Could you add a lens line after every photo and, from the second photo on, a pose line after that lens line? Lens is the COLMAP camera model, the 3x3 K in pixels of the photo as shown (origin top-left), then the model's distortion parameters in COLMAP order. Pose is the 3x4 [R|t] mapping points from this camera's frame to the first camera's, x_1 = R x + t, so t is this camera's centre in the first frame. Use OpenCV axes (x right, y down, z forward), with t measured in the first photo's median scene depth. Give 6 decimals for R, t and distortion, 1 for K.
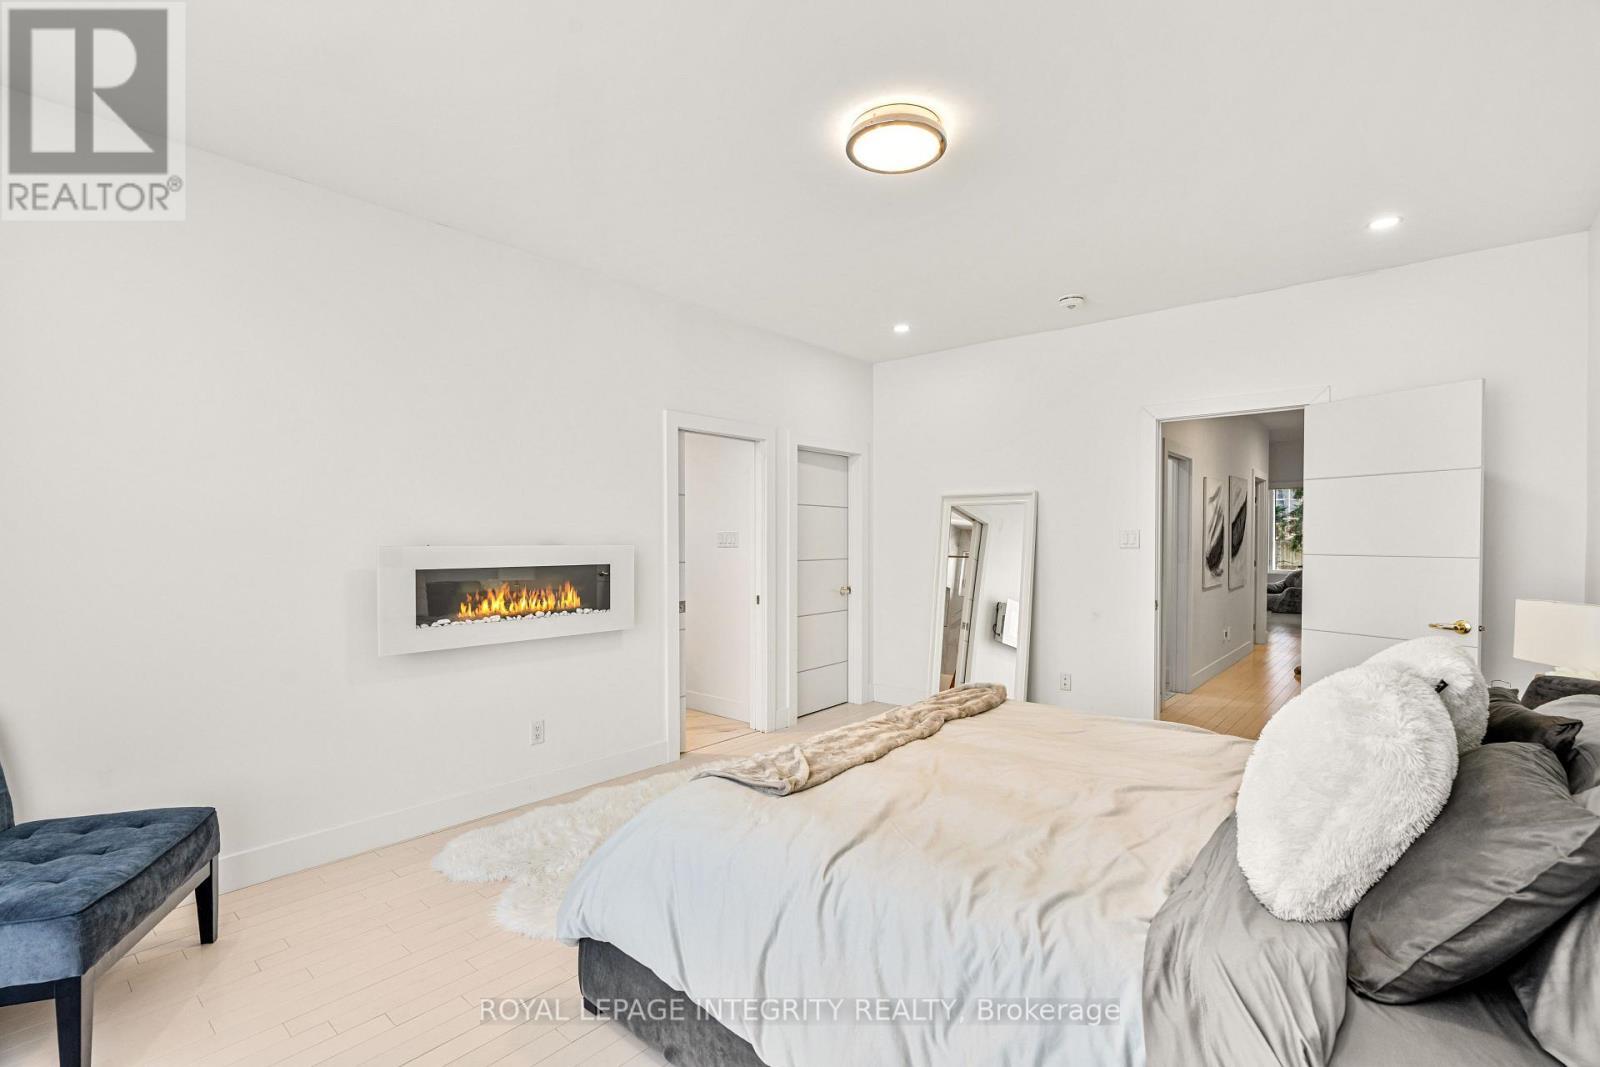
lens RADIAL K [[726.0, 0, 798.2], [0, 726.0, 539.1], [0, 0, 1]] dist [-0.007987, 0.001533]
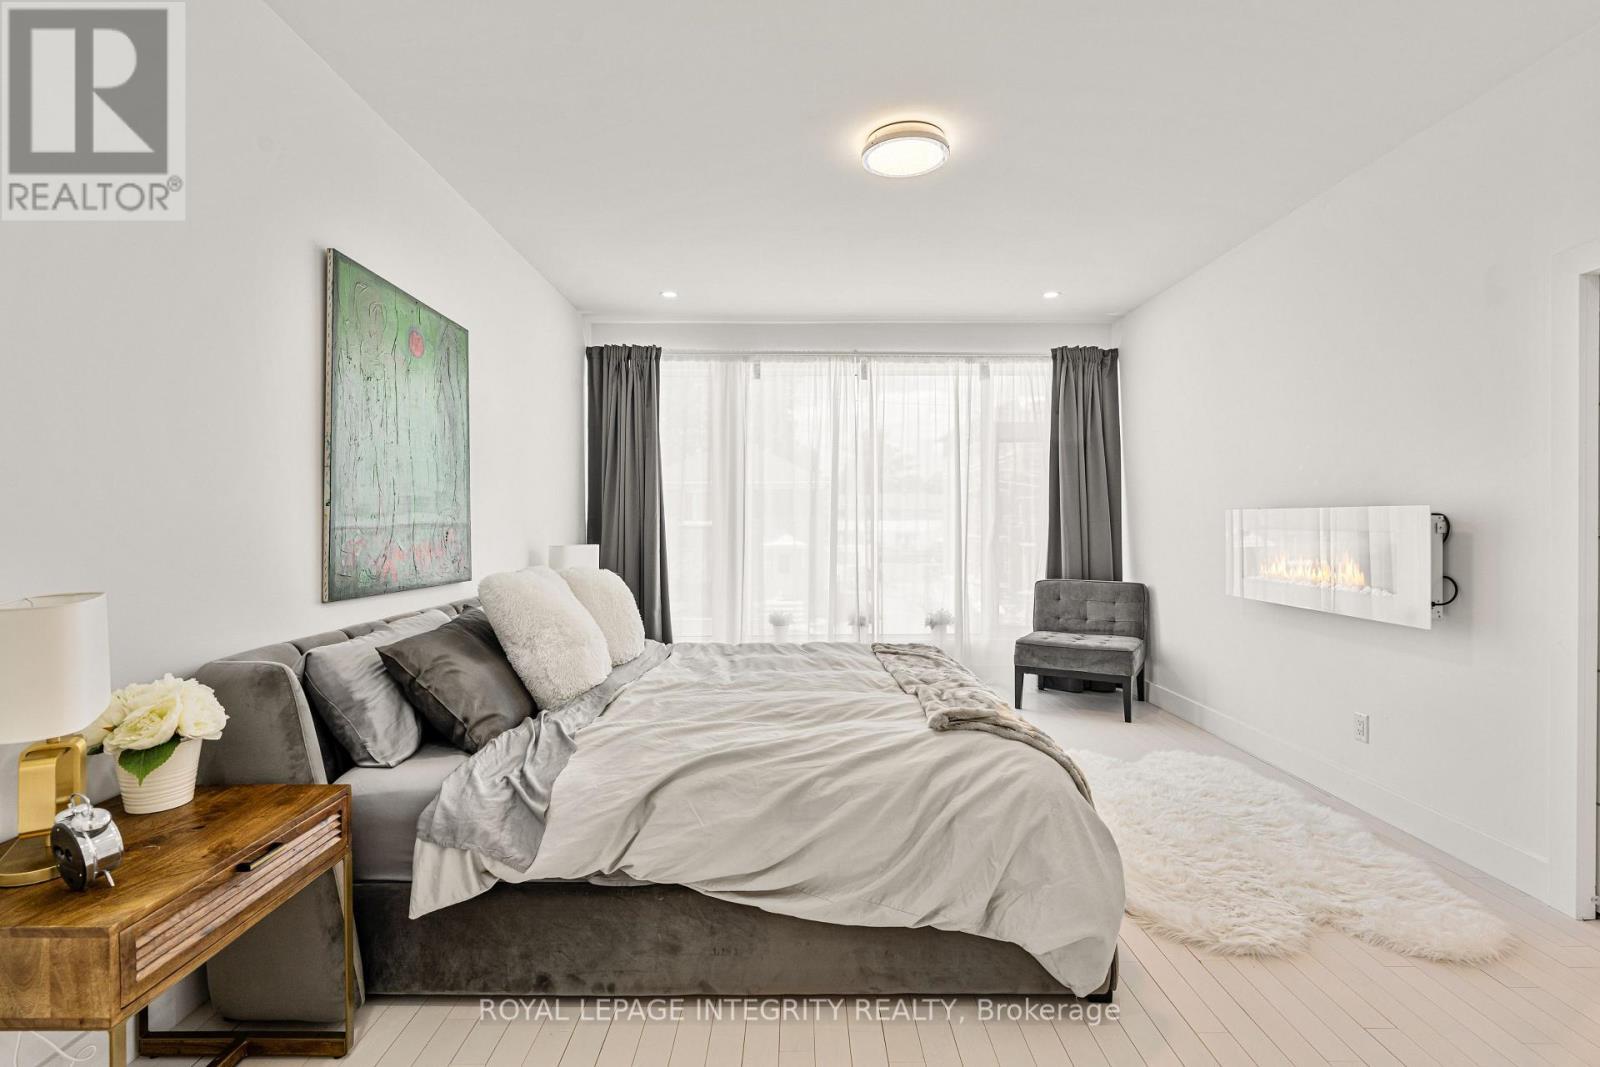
lens RADIAL K [[763.8, 0, 783.7], [0, 763.8, 530.3], [0, 0, 1]] dist [-0.007637, 0.000317]
pose [[-0.763677, -0.003030, -0.645591, 0.735534], [-0.013181, 0.999854, 0.010900, 0.031741], [0.645464, 0.016833, -0.763605, 1.230483]]
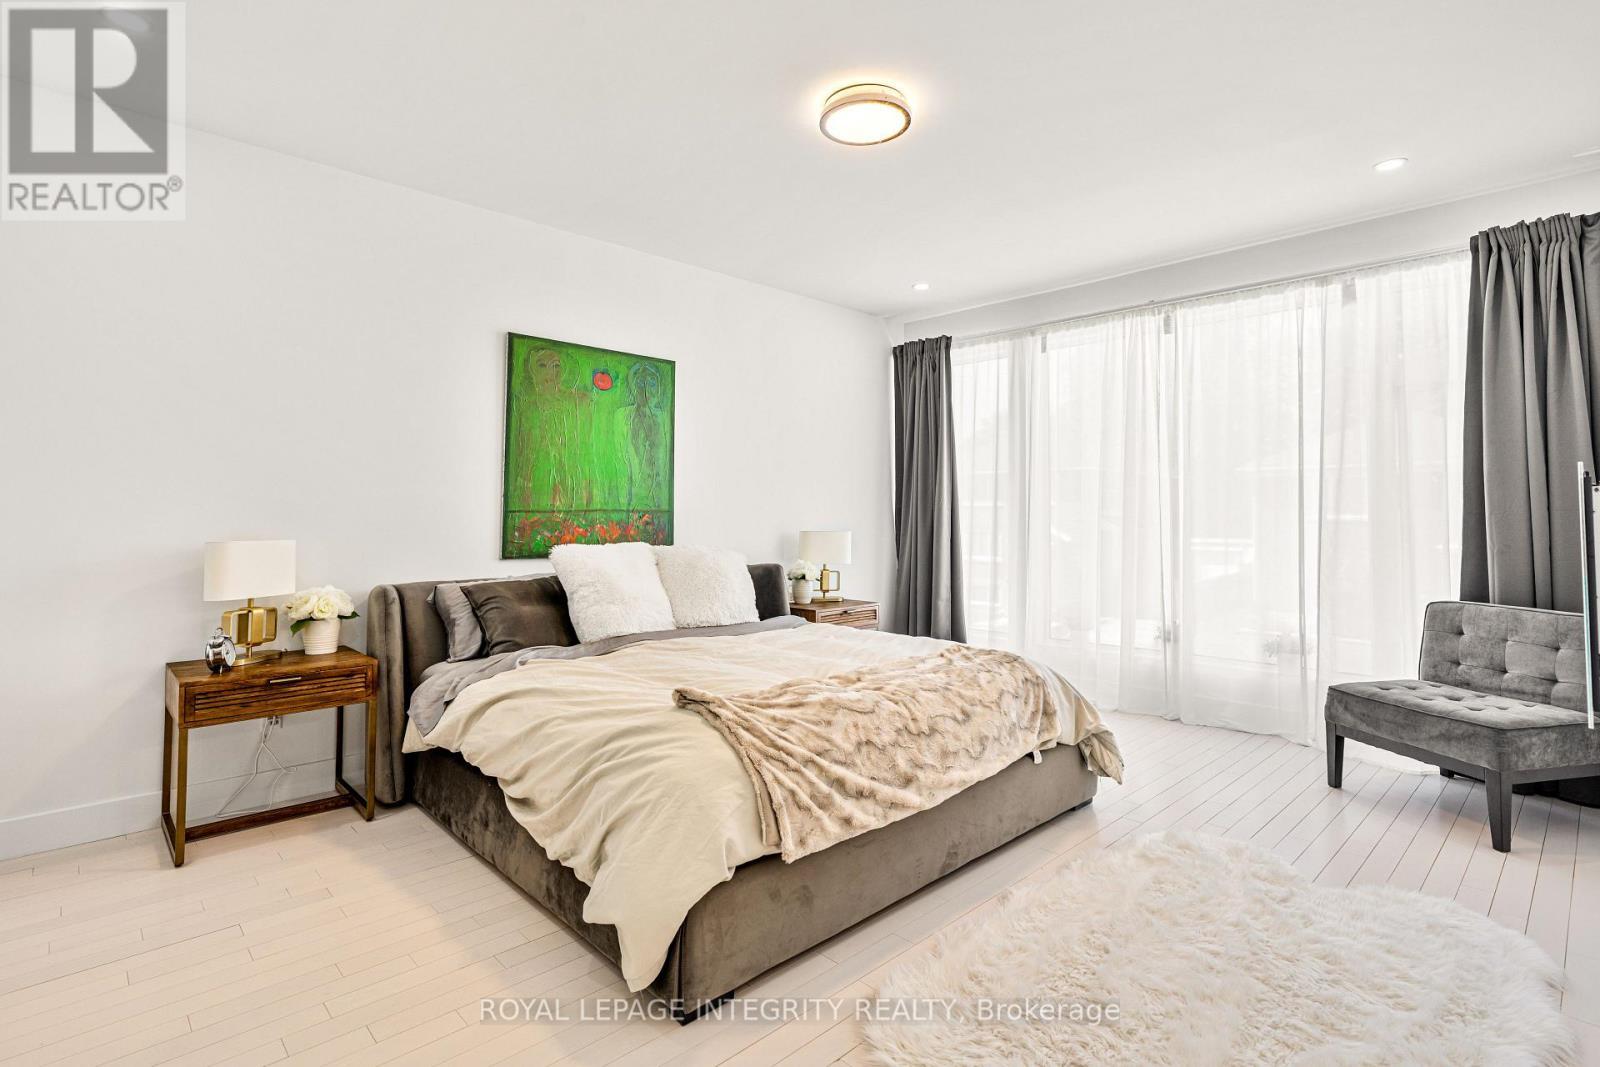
lens RADIAL K [[763.8, 0, 768.7], [0, 763.8, 497.0], [0, 0, 1]] dist [-0.007637, 0.000317]
pose [[-0.993199, -0.011579, 0.115849, 0.114002], [-0.013216, 0.999823, -0.013378, 0.032409], [-0.115673, -0.014818, -0.993177, 1.456610]]
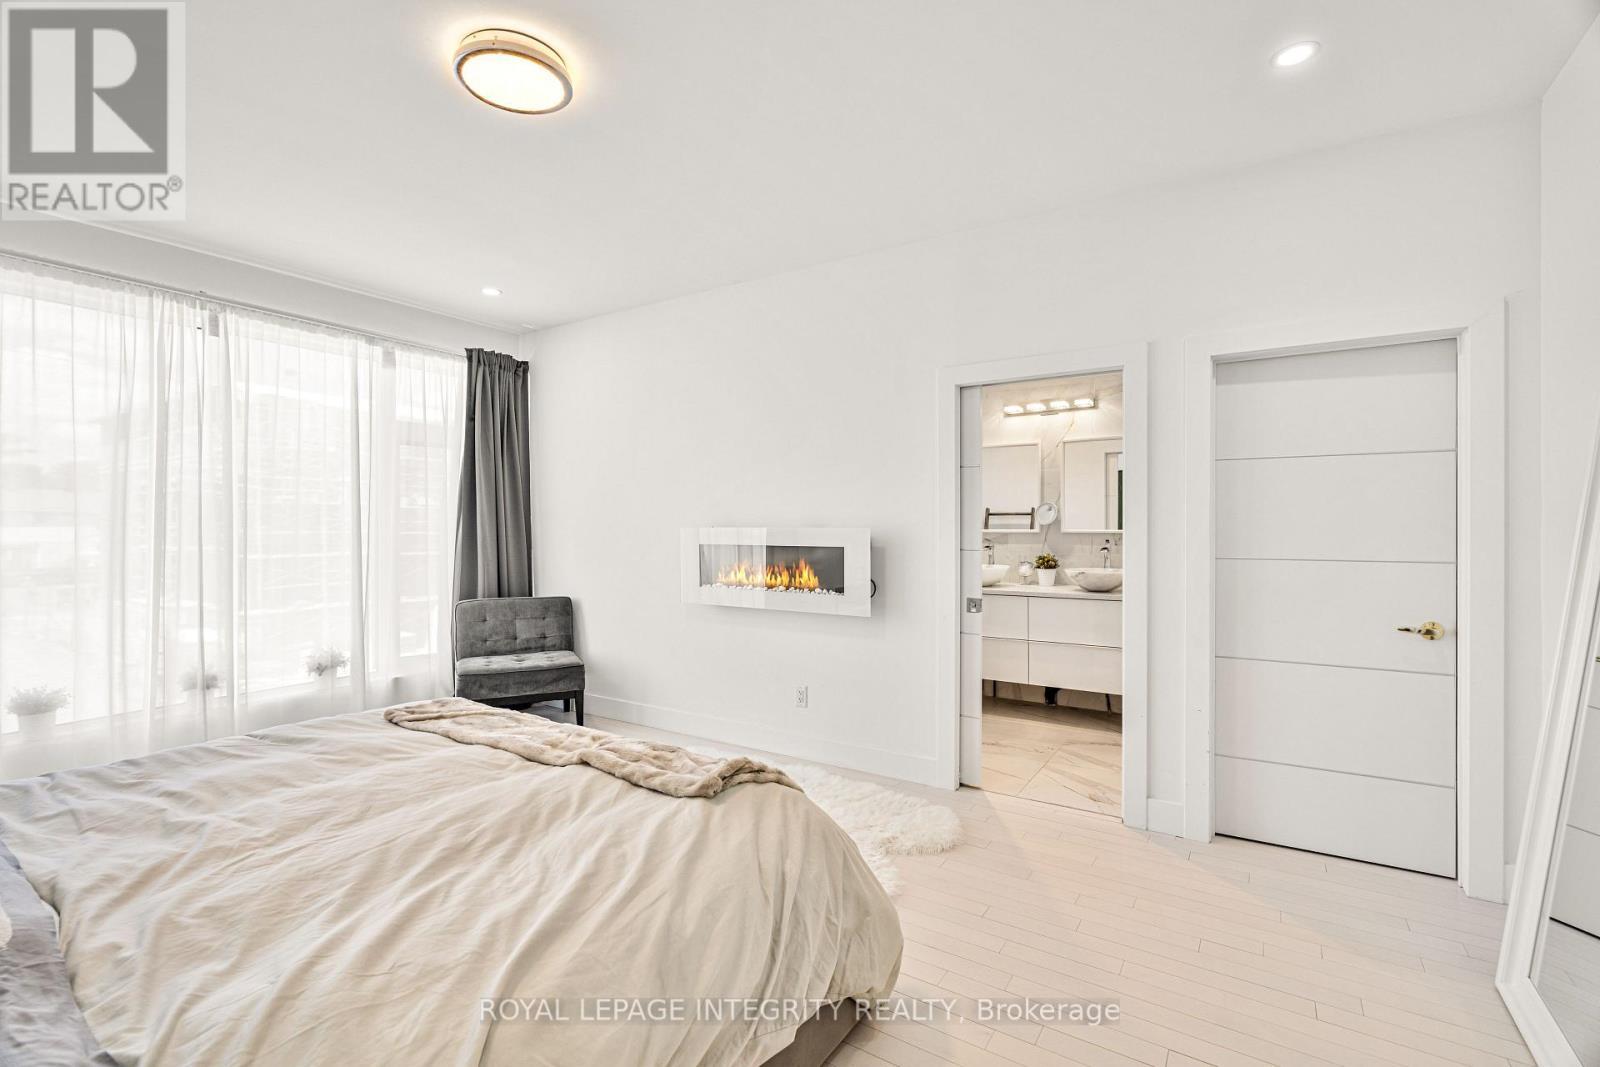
lens RADIAL K [[726.0, 0, 802.4], [0, 726.0, 525.2], [0, 0, 1]] dist [-0.007987, 0.001533]
pose [[0.132636, -0.016997, -0.991019, 0.738900], [-0.005126, 0.999828, -0.017834, 0.023996], [0.991152, 0.007446, 0.132526, 0.846032]]
